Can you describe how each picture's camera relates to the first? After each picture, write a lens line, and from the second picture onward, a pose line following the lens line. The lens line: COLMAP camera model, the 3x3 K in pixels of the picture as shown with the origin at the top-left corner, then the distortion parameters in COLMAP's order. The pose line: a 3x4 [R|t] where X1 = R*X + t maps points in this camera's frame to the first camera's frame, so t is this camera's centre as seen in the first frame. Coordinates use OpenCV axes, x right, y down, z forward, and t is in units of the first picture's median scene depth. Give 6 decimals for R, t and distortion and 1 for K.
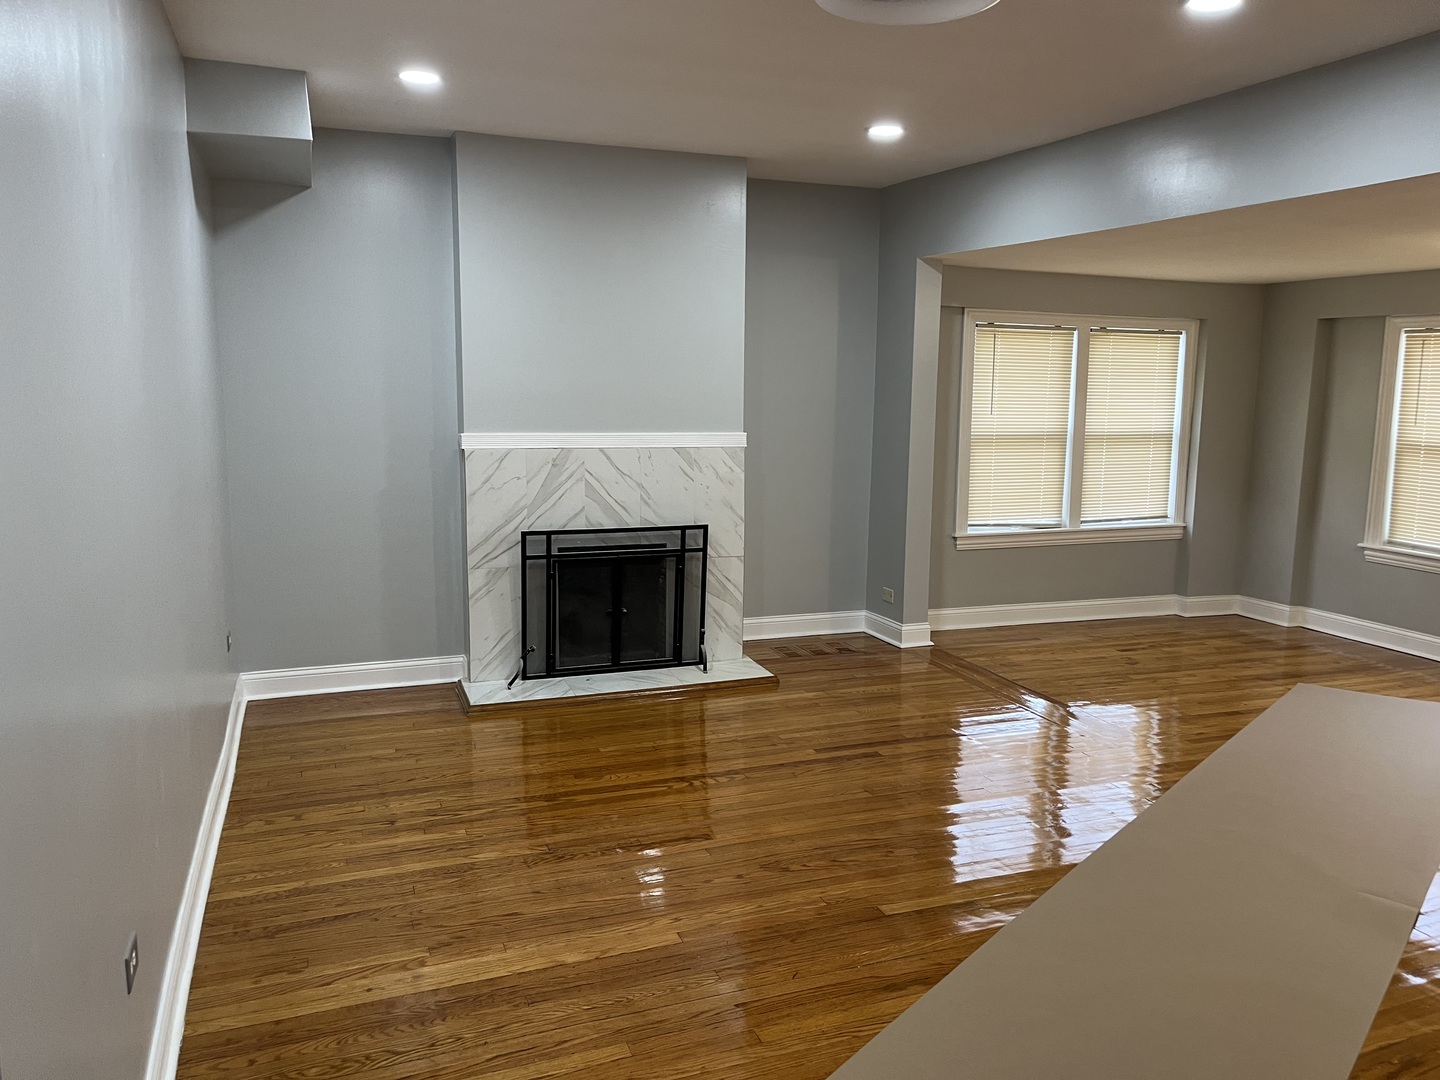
lens RADIAL K [[1099.8, 0, 725.2], [0, 1099.8, 534.2], [0, 0, 1]] dist [0.061799, -0.059161]
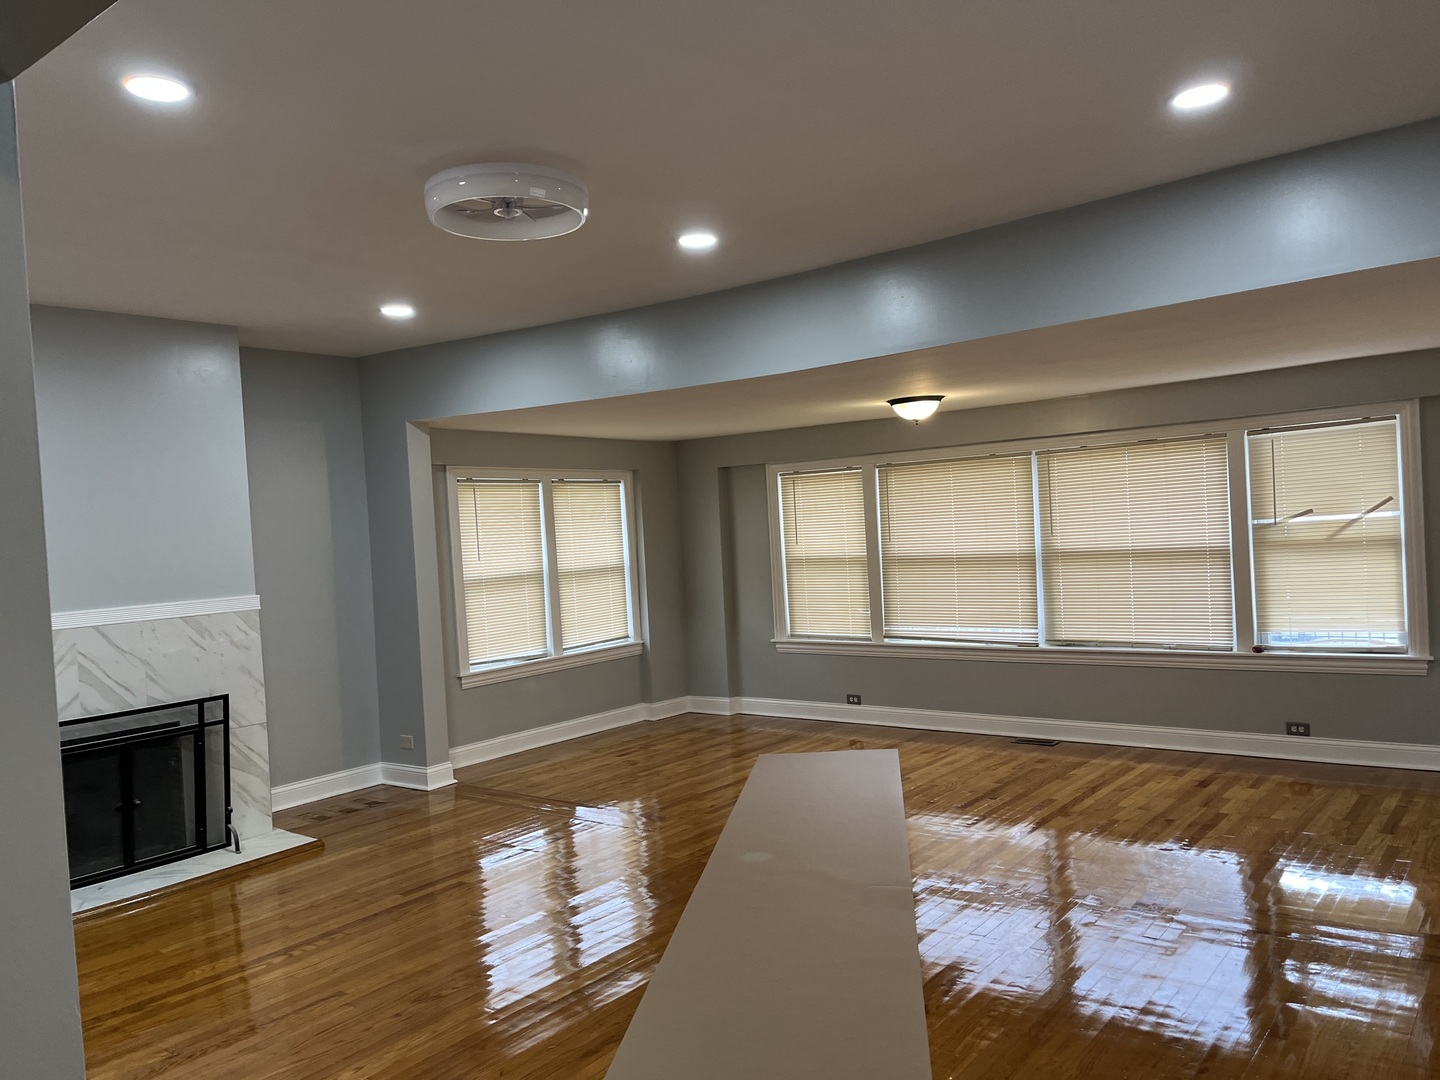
lens RADIAL K [[1099.8, 0, 720.3], [0, 1099.8, 542.5], [0, 0, 1]] dist [0.061799, -0.059161]
pose [[0.849568, -0.066902, 0.523219, -0.134119], [0.134761, 0.986535, -0.092671, 0.007503], [-0.509974, 0.149240, 0.847145, -0.049612]]
